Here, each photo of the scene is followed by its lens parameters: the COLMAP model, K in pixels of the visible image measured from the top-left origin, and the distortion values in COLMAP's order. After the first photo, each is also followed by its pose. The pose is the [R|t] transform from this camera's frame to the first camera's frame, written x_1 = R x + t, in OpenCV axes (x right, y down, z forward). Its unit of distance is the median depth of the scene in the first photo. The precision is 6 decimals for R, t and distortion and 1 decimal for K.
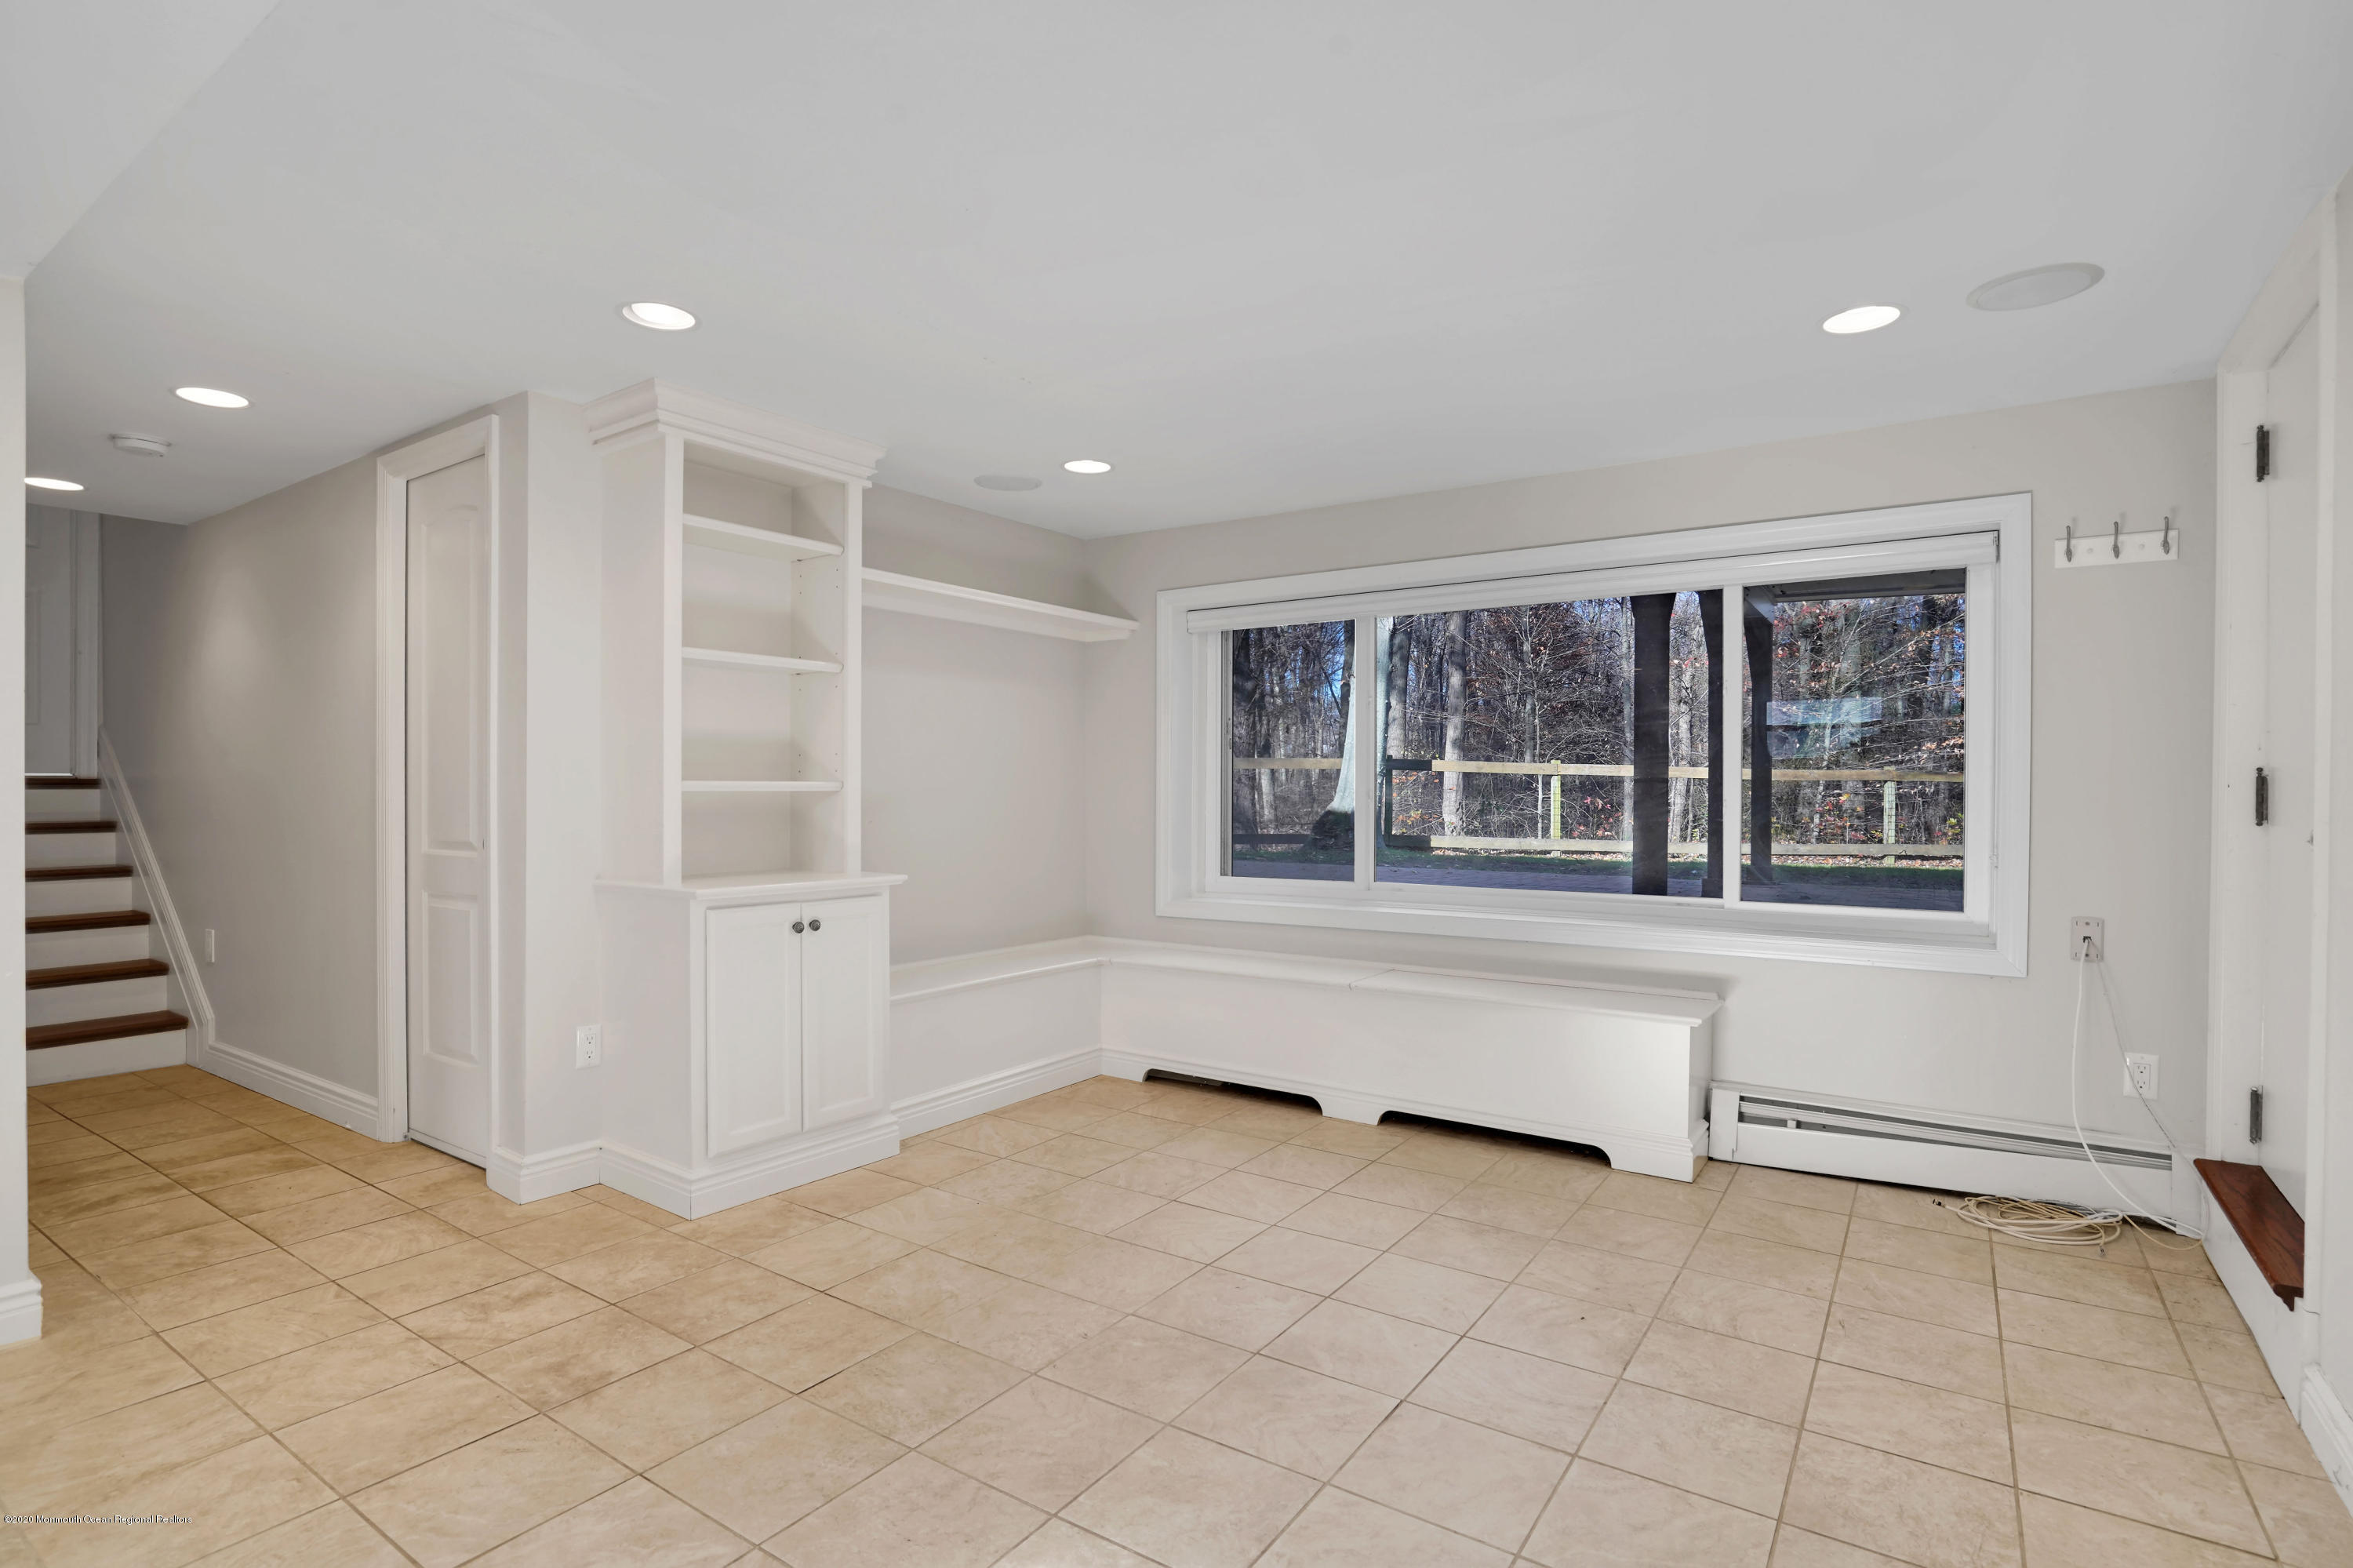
lens RADIAL K [[1154.4, 0, 1171.8], [0, 1154.4, 801.0], [0, 0, 1]] dist [-0.055357, 0.024510]
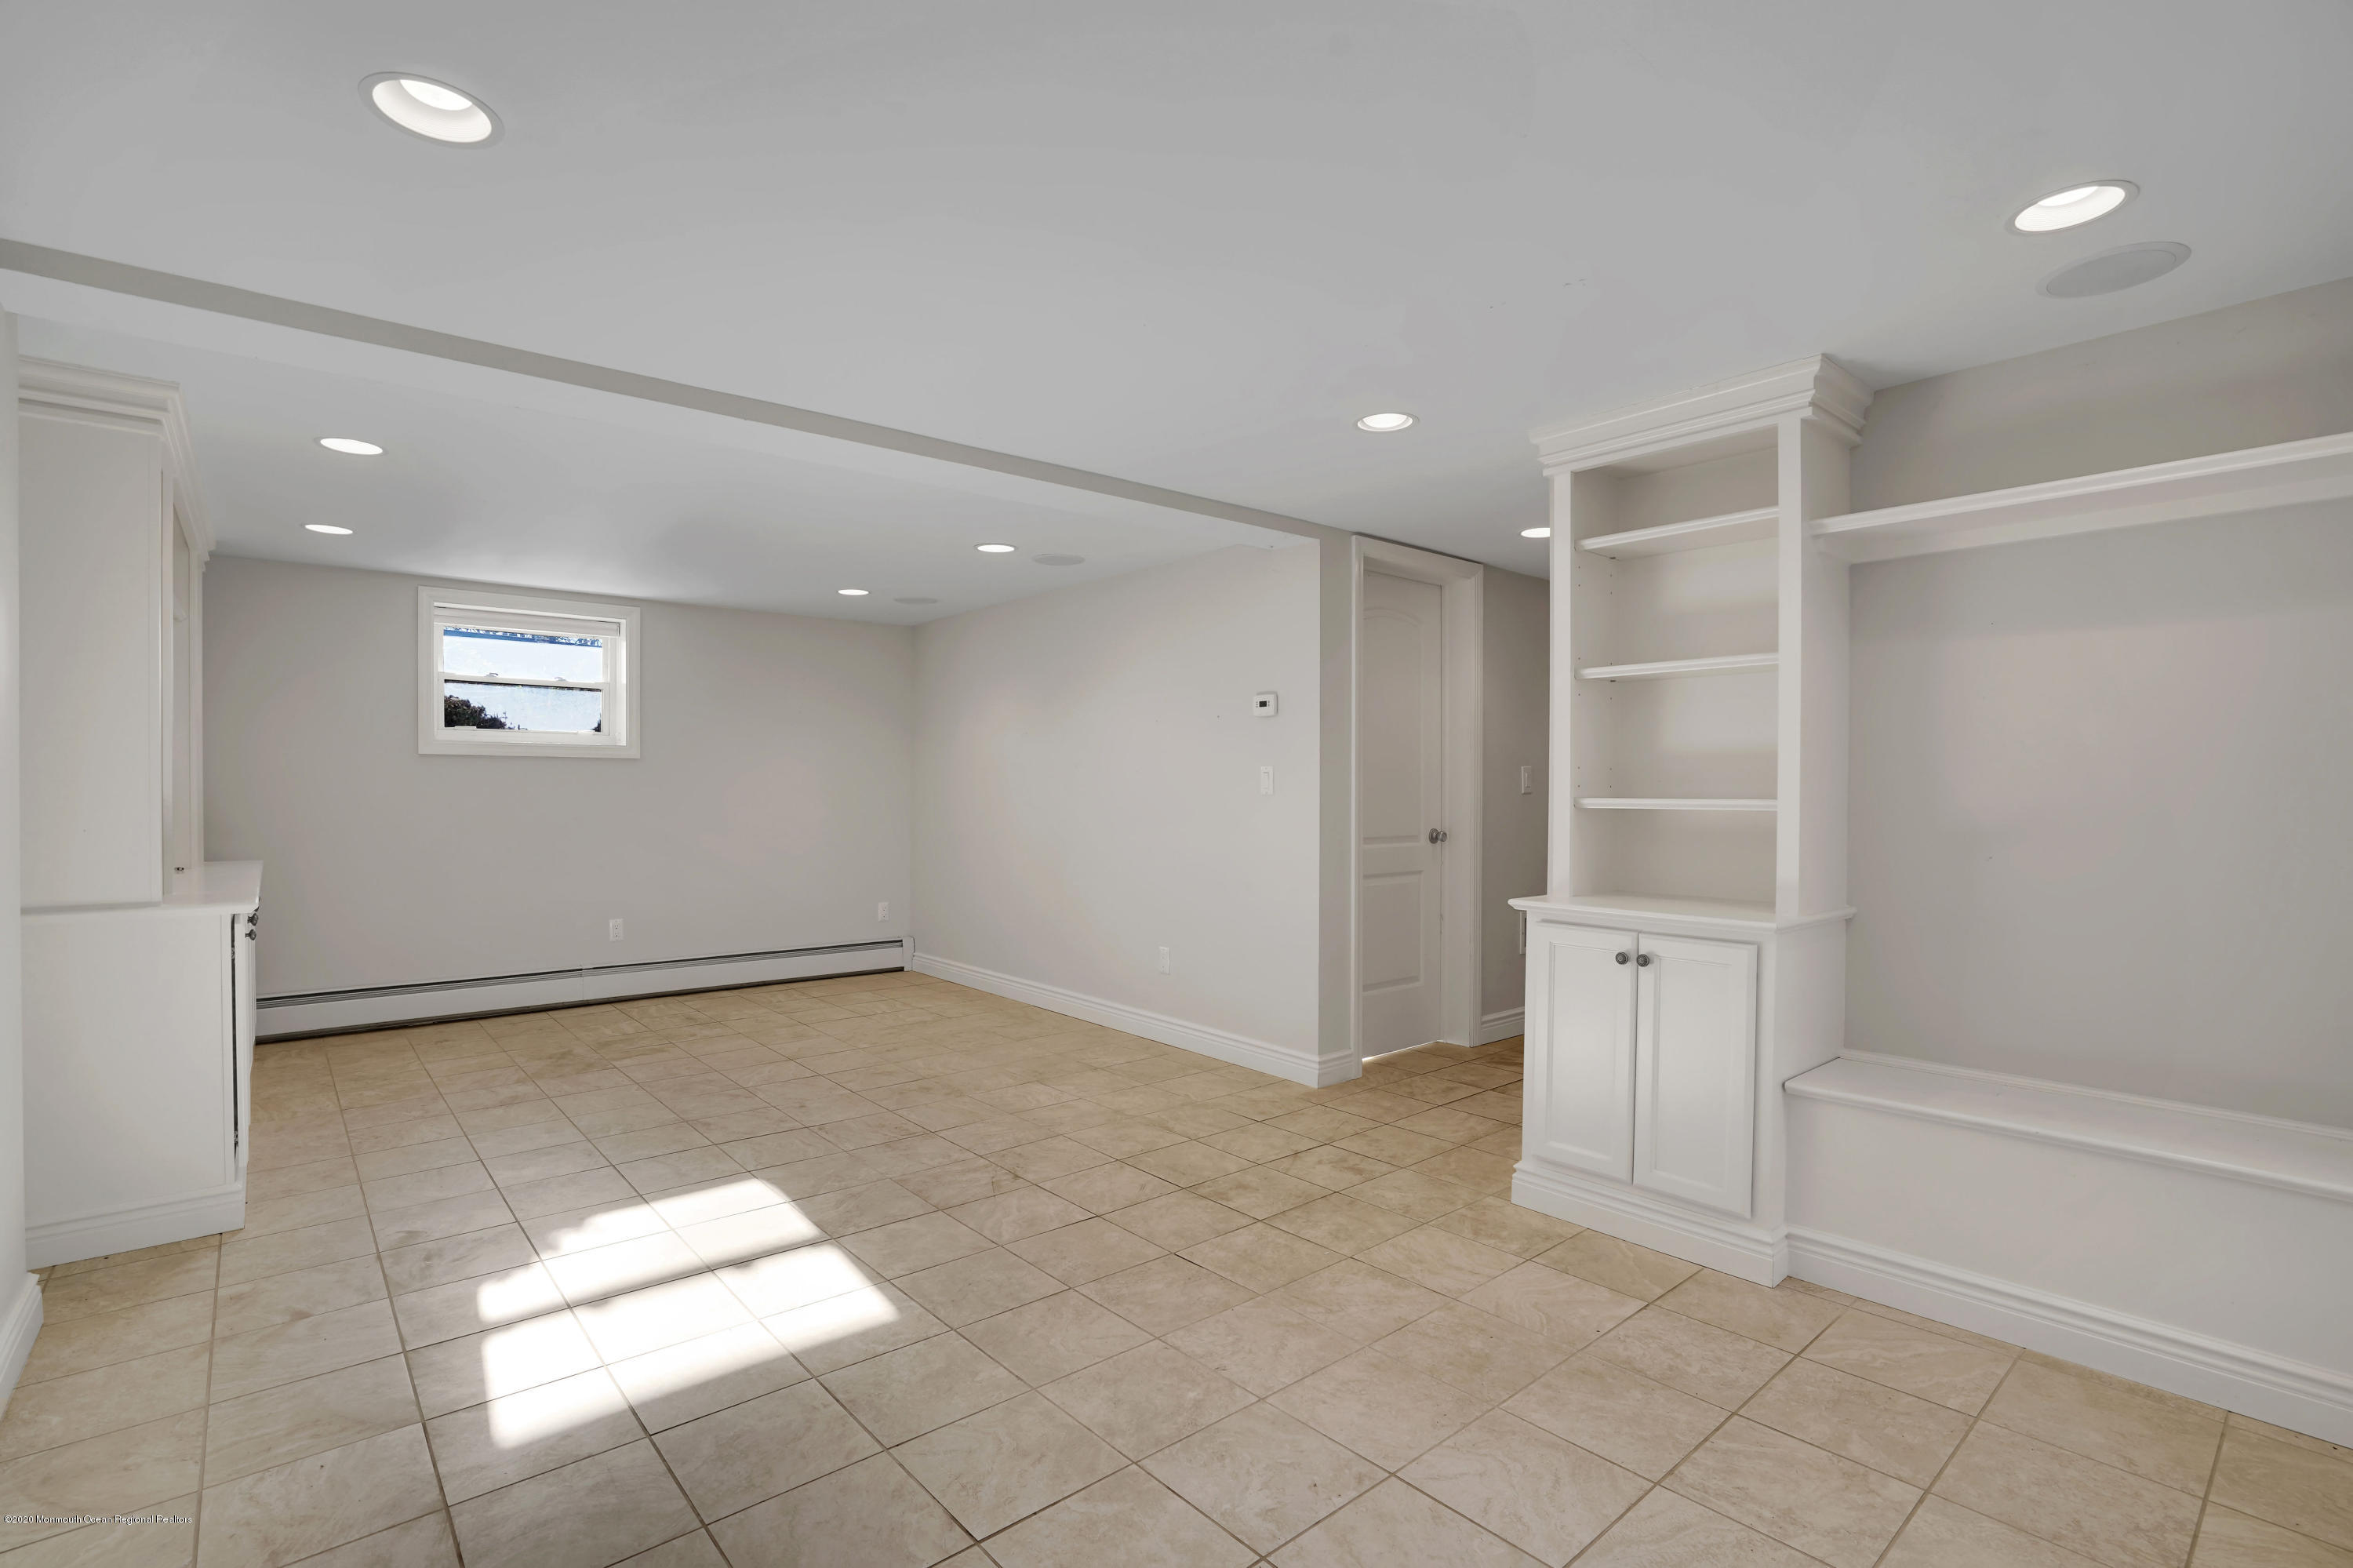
lens RADIAL K [[1103.0, 0, 1171.1], [0, 1103.0, 794.8], [0, 0, 1]] dist [-0.063237, 0.024275]
pose [[-0.260709, 0.002818, -0.965413, 0.706295], [-0.012421, 0.999903, 0.006273, -0.024674], [0.965338, 0.013627, -0.260648, 1.013197]]
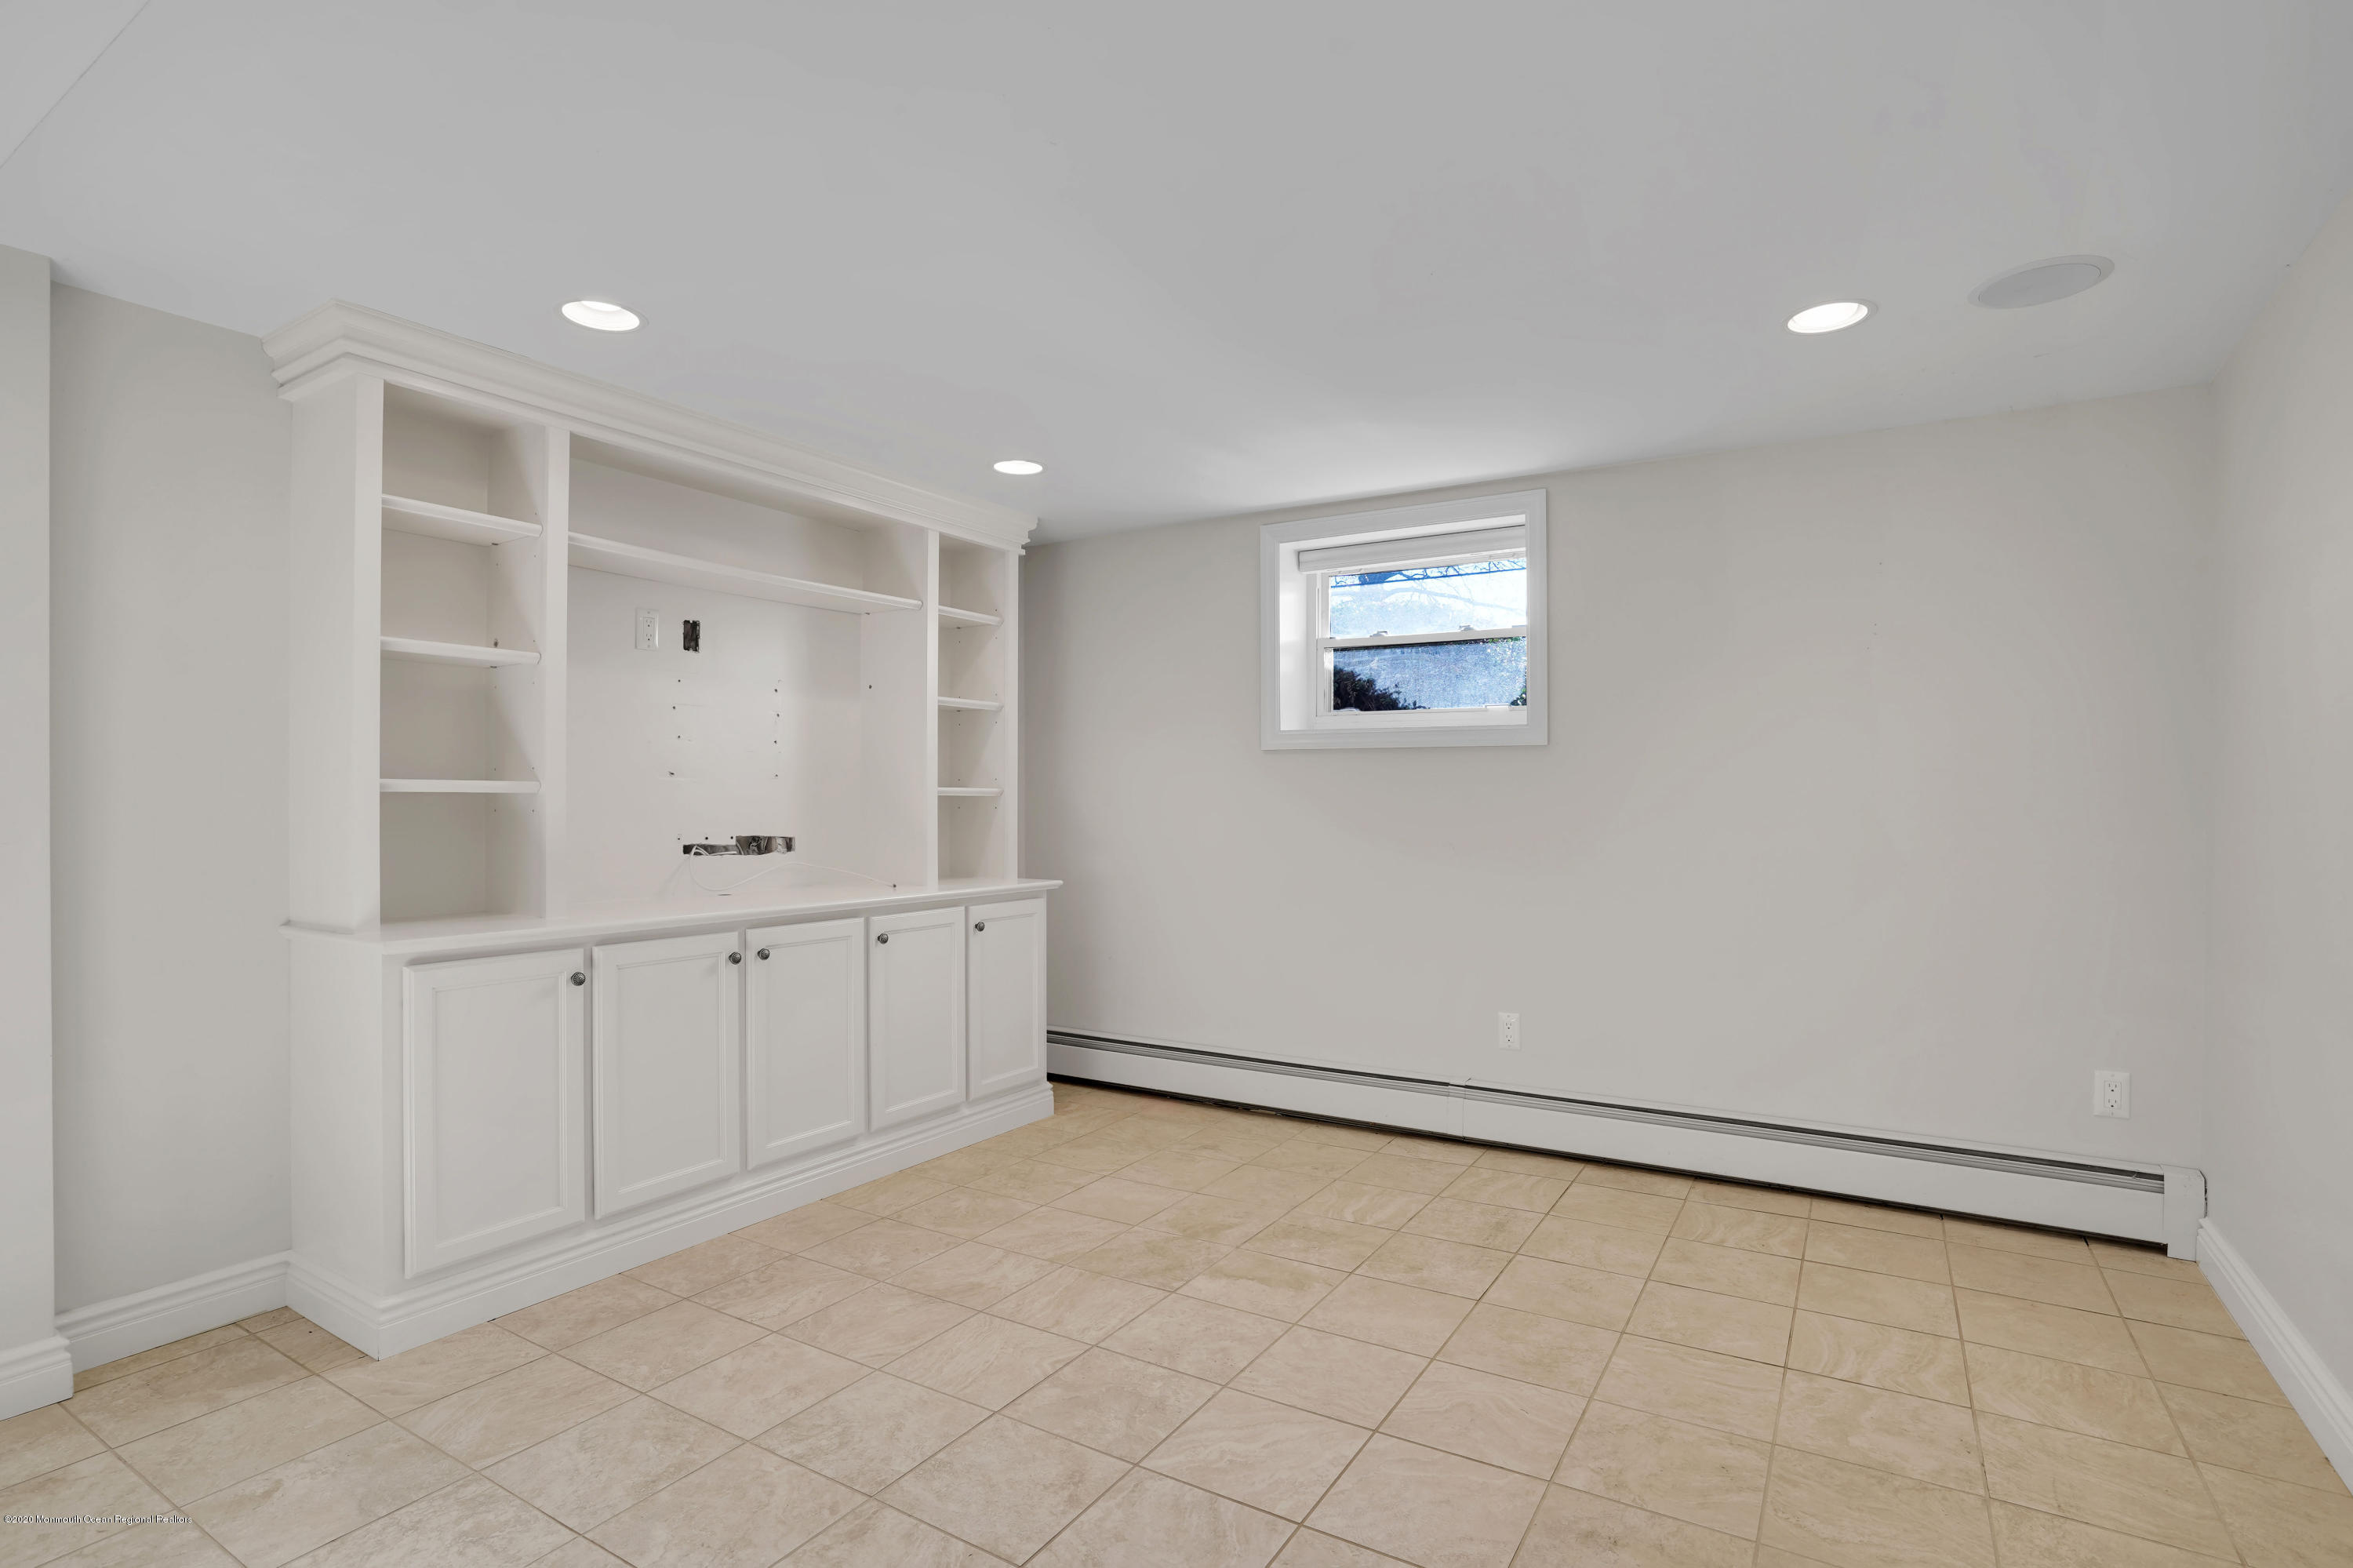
lens RADIAL K [[1154.4, 0, 1171.8], [0, 1154.4, 801.0], [0, 0, 1]] dist [-0.055357, 0.024510]
pose [[-0.999145, -0.002766, -0.041239, -0.595514], [-0.003383, 0.999883, 0.014915, -0.021039], [0.041193, 0.015042, -0.999038, 0.745245]]
